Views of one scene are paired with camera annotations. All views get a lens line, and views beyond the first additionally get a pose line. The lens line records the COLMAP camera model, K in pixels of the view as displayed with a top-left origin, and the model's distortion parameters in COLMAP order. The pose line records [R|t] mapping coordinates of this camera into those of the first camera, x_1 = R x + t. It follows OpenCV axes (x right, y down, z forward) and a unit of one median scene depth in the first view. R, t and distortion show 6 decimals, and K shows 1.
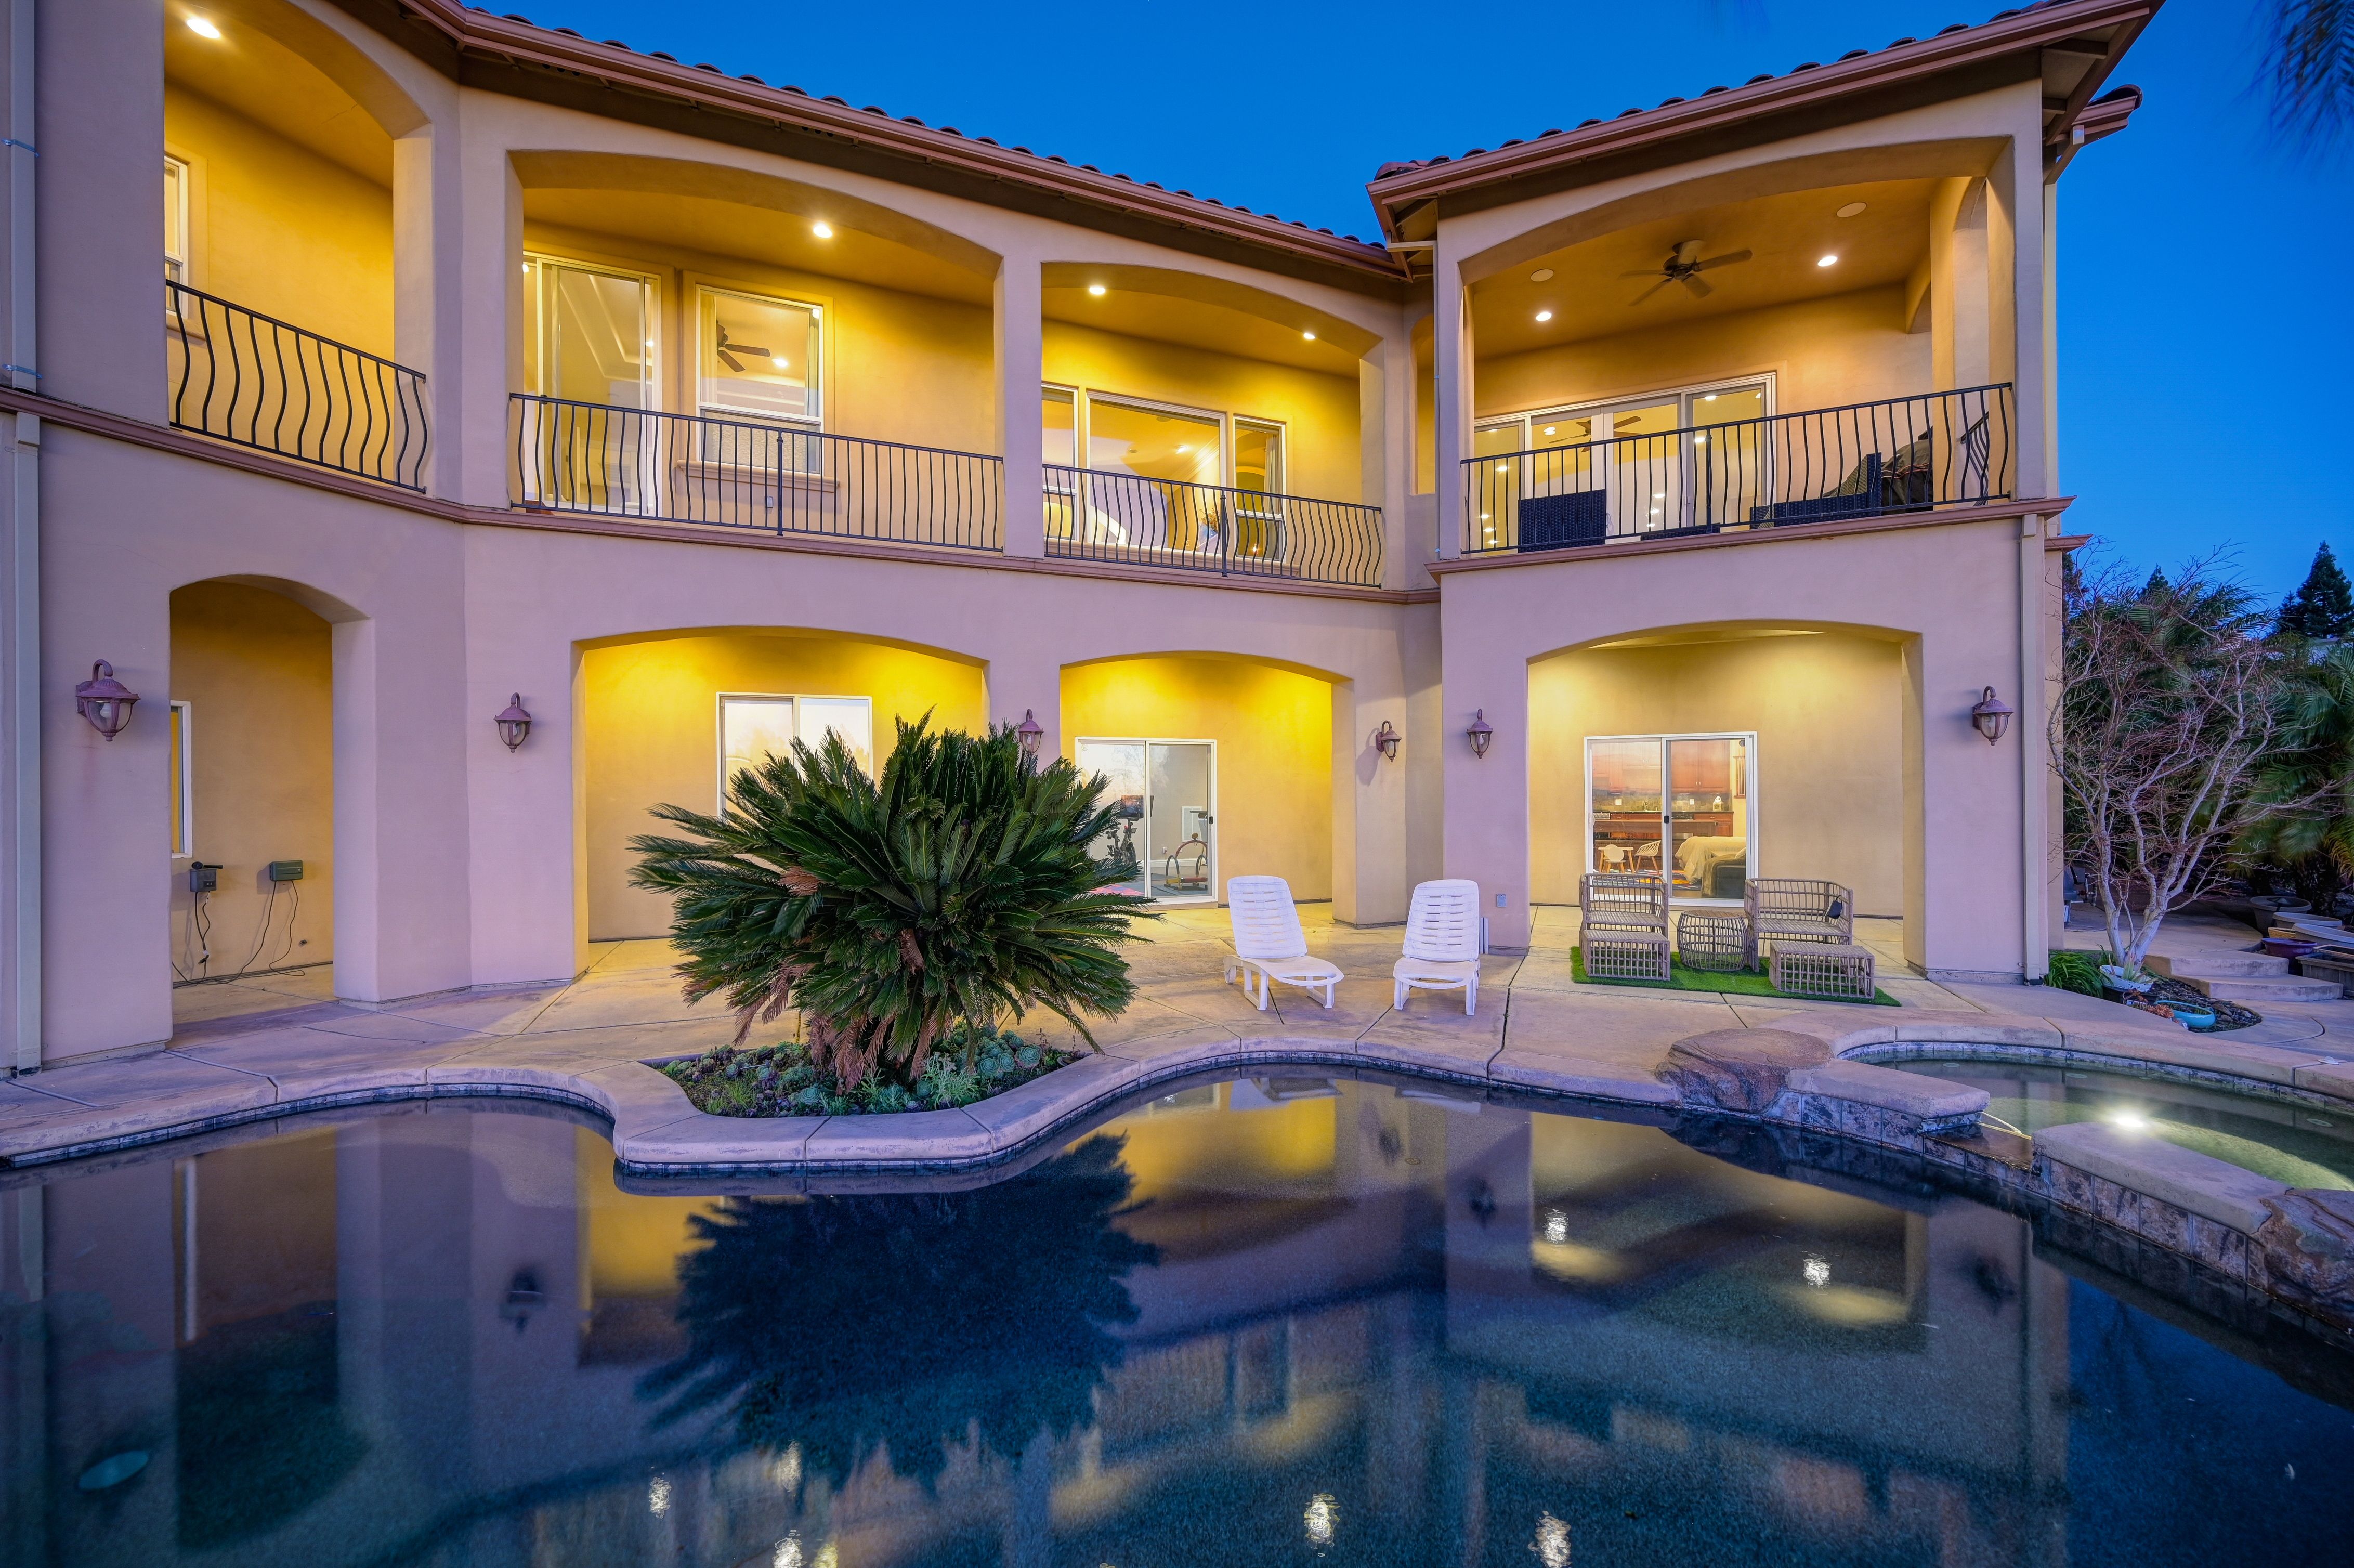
lens RADIAL K [[910.7, 0, 1177.0], [0, 910.7, 784.0], [0, 0, 1]] dist [-0.001410, -0.000038]
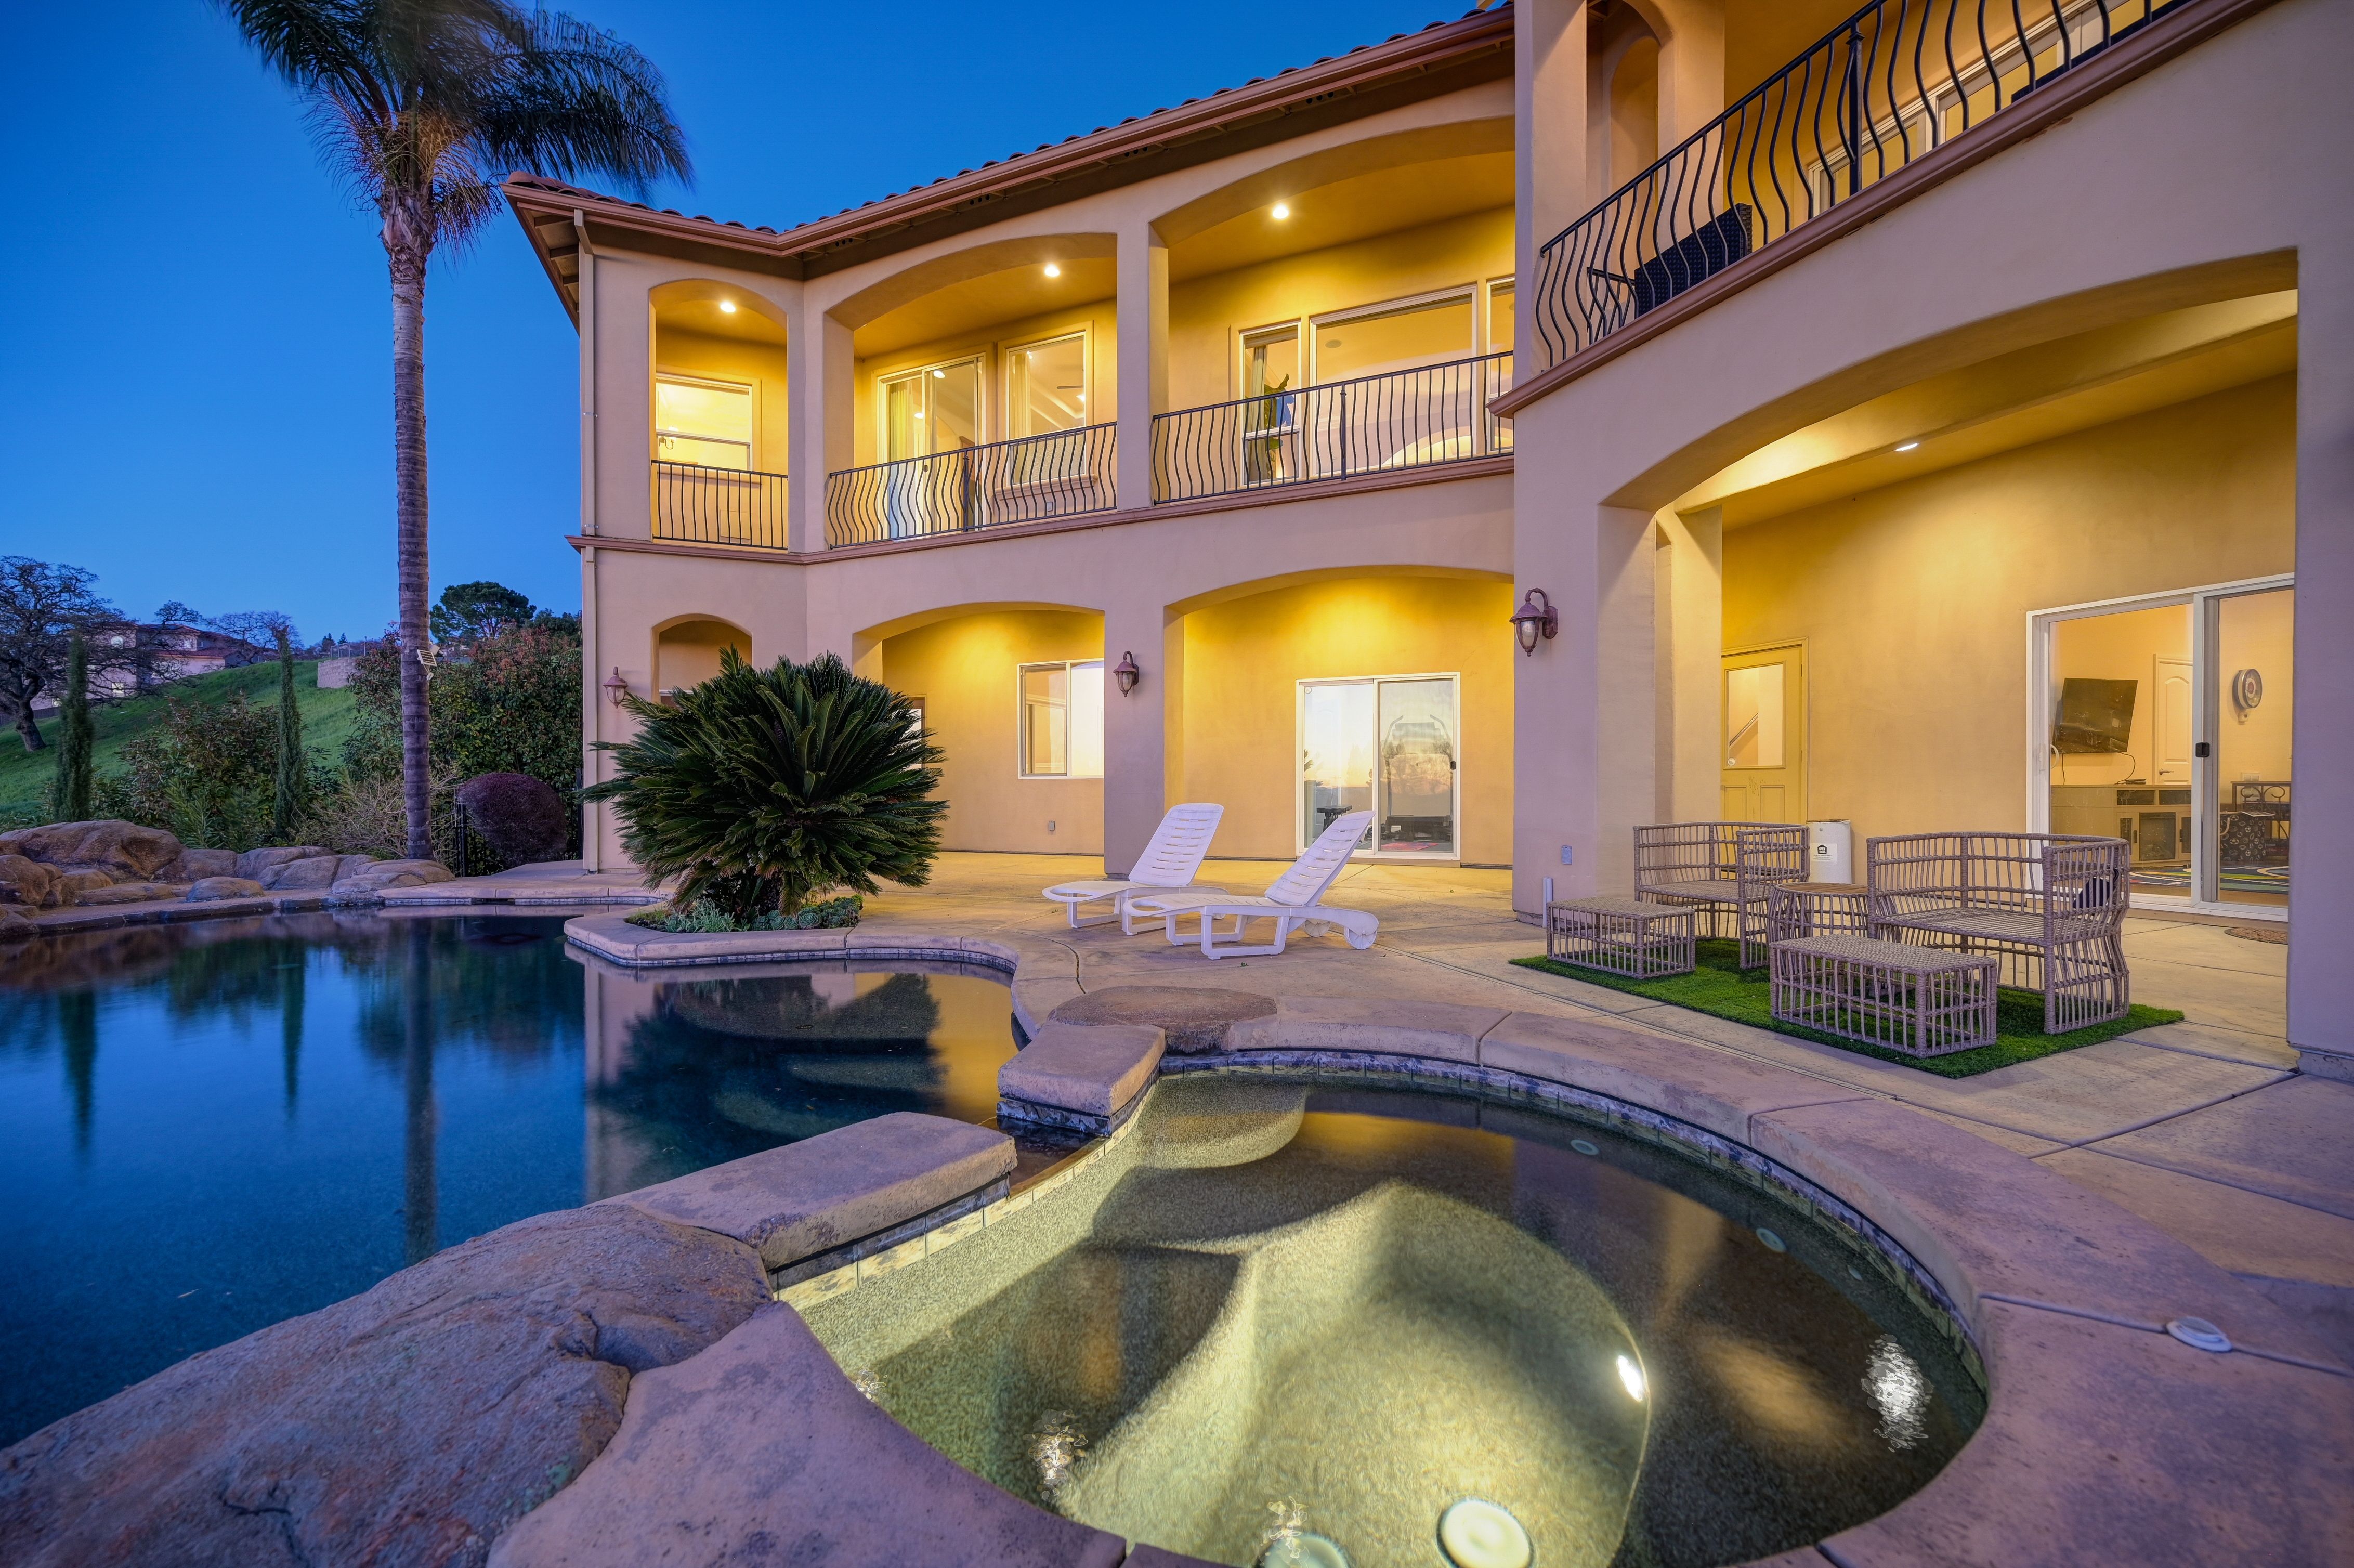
lens RADIAL K [[910.7, 0, 1177.0], [0, 910.7, 784.0], [0, 0, 1]] dist [-0.001410, -0.000038]
pose [[0.708395, 0.002593, -0.705811, 0.667704], [0.009510, 0.999867, 0.013218, 0.063102], [0.705752, -0.016076, 0.708277, 0.297878]]
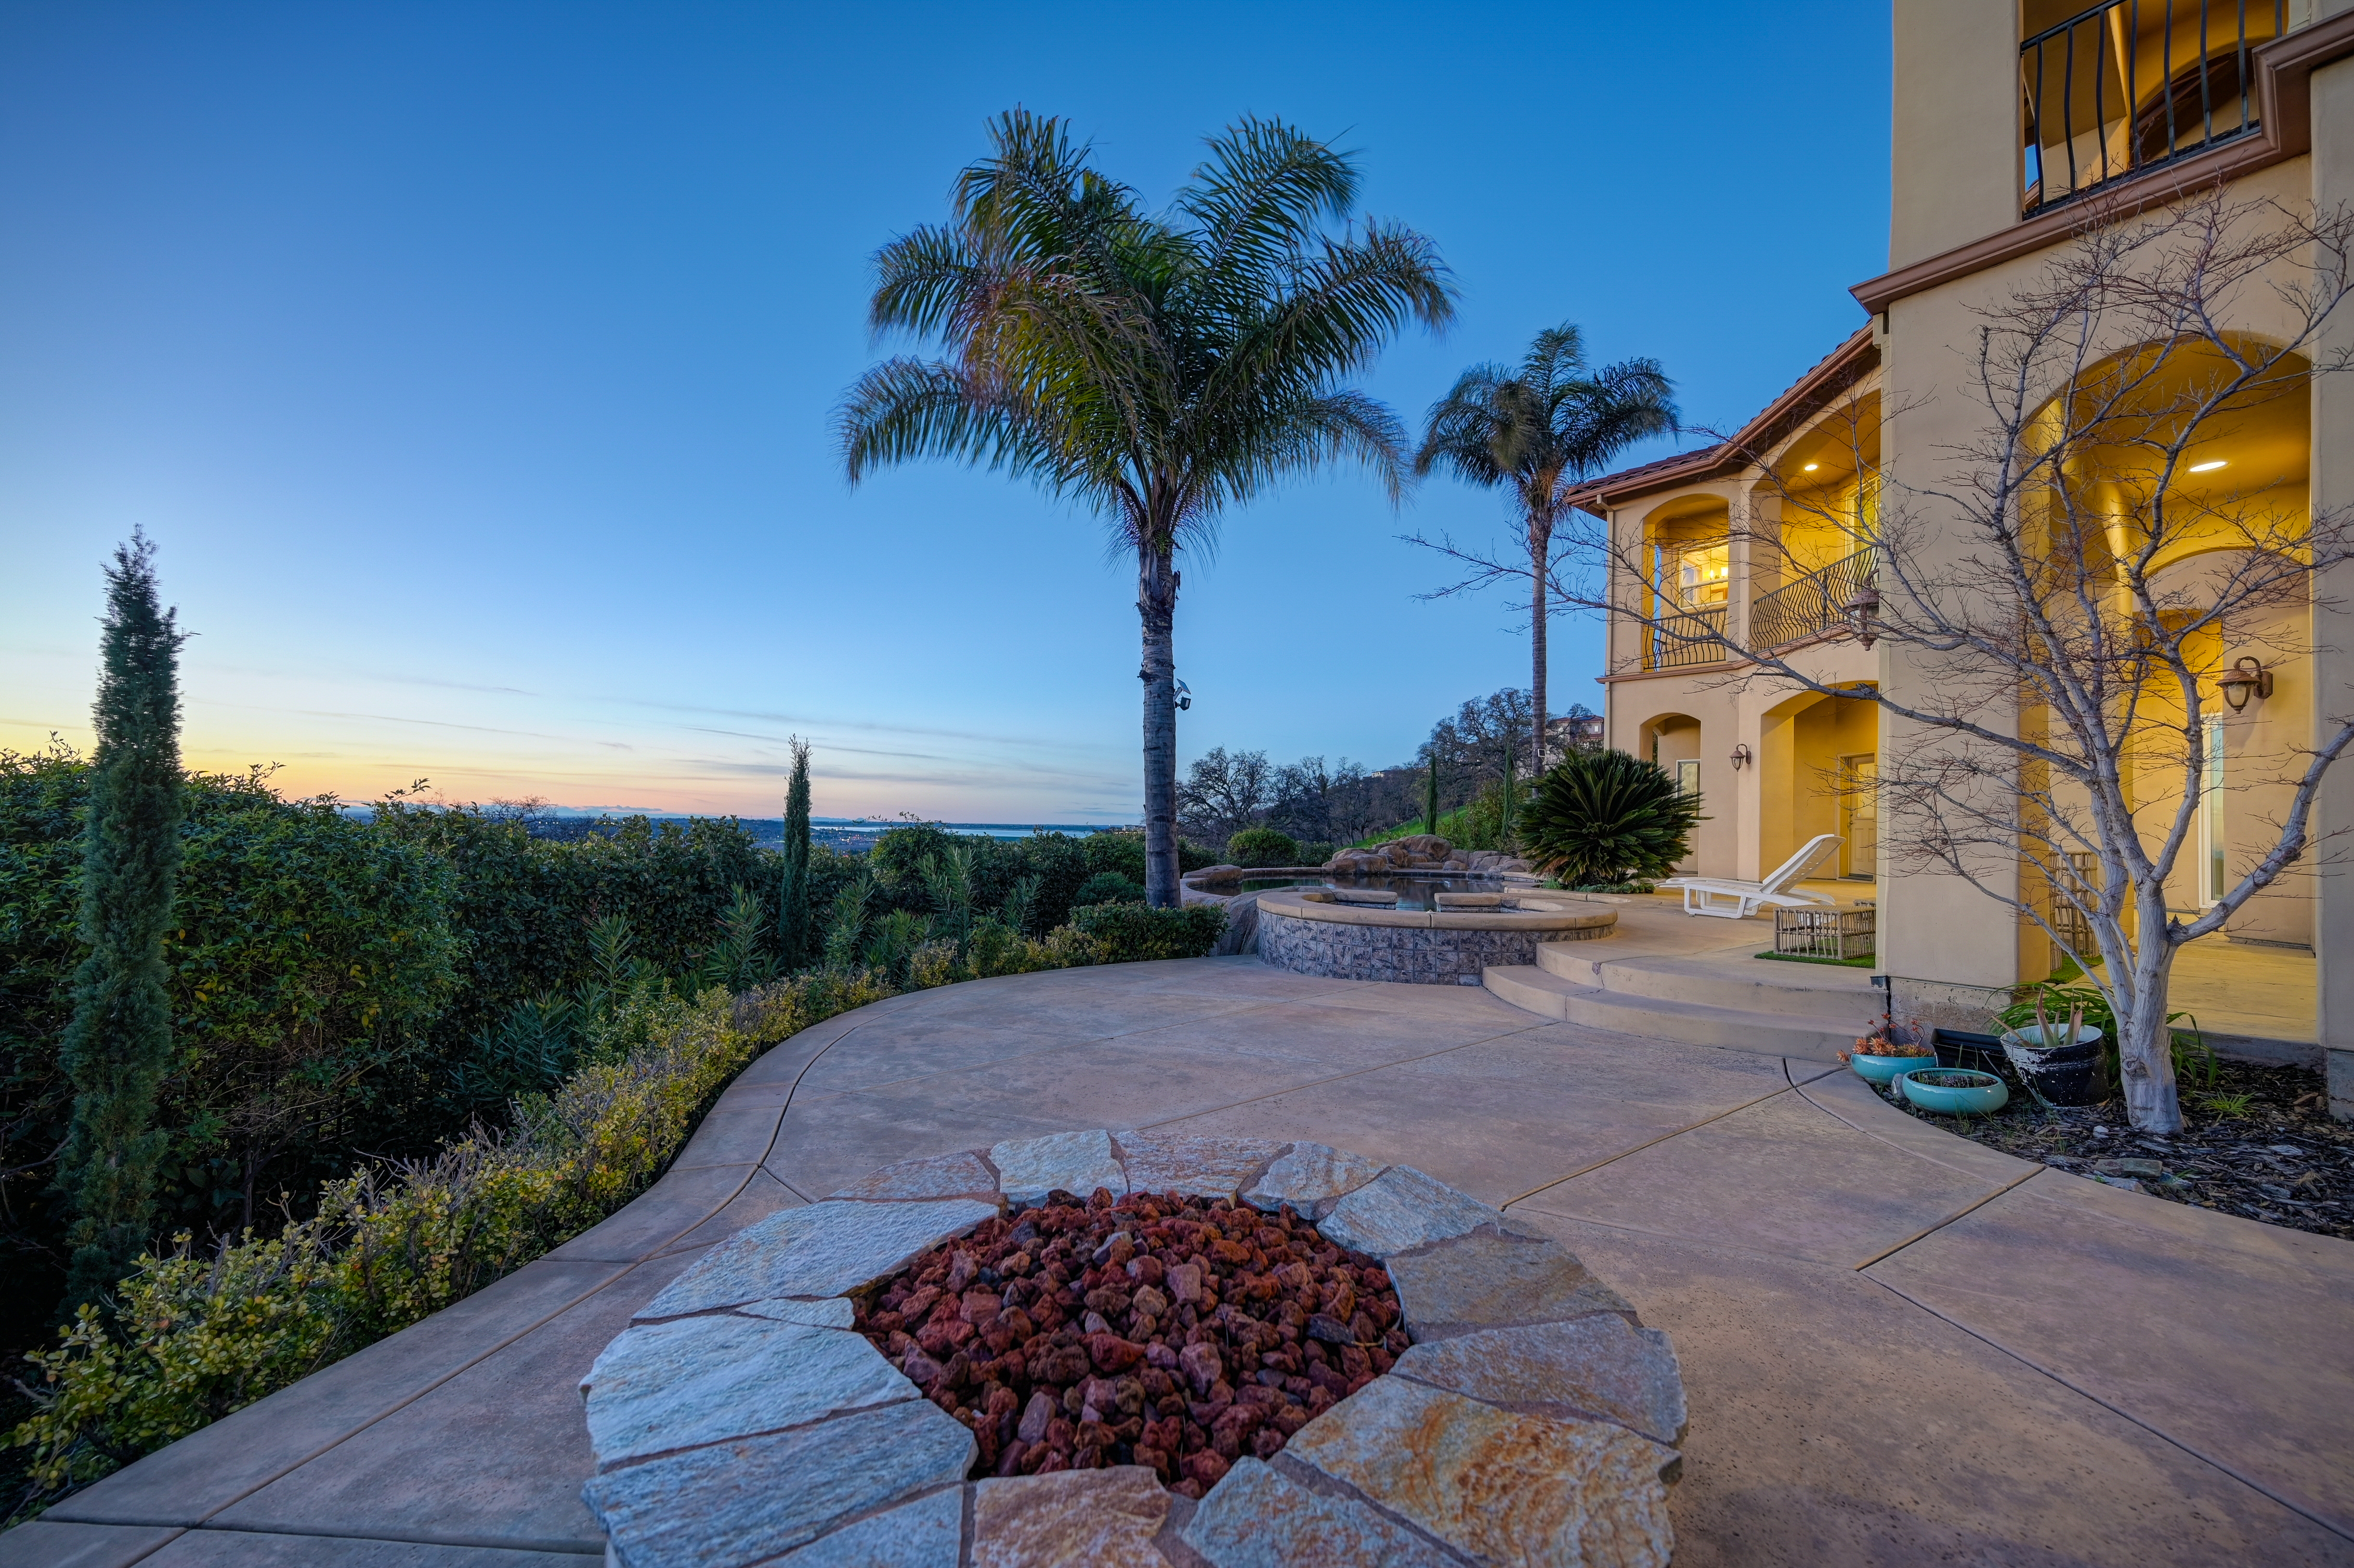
lens RADIAL K [[910.7, 0, 1177.0], [0, 910.7, 784.0], [0, 0, 1]] dist [-0.001410, -0.000038]
pose [[-0.481472, -0.018854, -0.876259, 1.541755], [-0.012544, 0.999814, -0.014620, 0.033249], [0.876372, 0.003952, -0.481619, 0.746829]]
